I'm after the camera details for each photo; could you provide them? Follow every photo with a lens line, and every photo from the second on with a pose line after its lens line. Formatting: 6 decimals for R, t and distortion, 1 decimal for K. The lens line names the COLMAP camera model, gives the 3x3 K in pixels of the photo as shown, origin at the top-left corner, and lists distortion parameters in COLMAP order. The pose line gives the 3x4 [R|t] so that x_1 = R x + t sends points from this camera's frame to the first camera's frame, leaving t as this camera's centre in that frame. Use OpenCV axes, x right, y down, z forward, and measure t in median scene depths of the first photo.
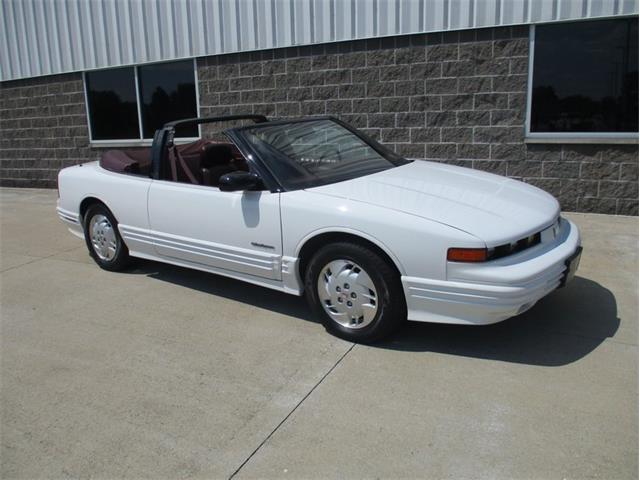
lens RADIAL K [[536.9, 0, 316.5], [0, 536.9, 229.3], [0, 0, 1]] dist [-0.031050, 0.003315]
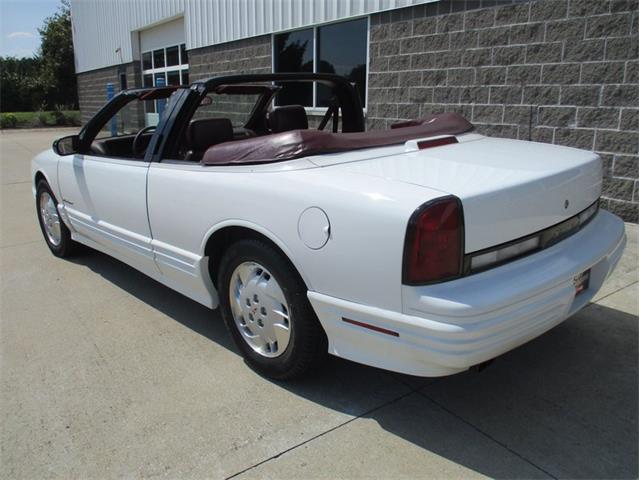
lens RADIAL K [[540.1, 0, 315.4], [0, 540.1, 226.7], [0, 0, 1]] dist [-0.024237, 0.004435]
pose [[0.885002, 0.145360, -0.442314, 0.155232], [-0.129364, 0.989378, 0.066306, -0.035919], [0.447254, -0.001461, 0.894406, 0.224126]]
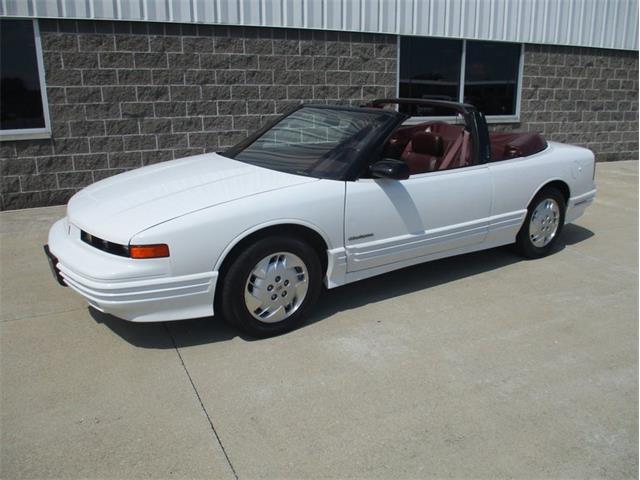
lens RADIAL K [[536.9, 0, 316.5], [0, 536.9, 229.3], [0, 0, 1]] dist [-0.031050, 0.003315]
pose [[0.603337, -0.162387, 0.780778, -0.734713], [0.152907, 0.984440, 0.086587, -0.049644], [-0.782690, 0.067146, 0.618779, 0.326932]]
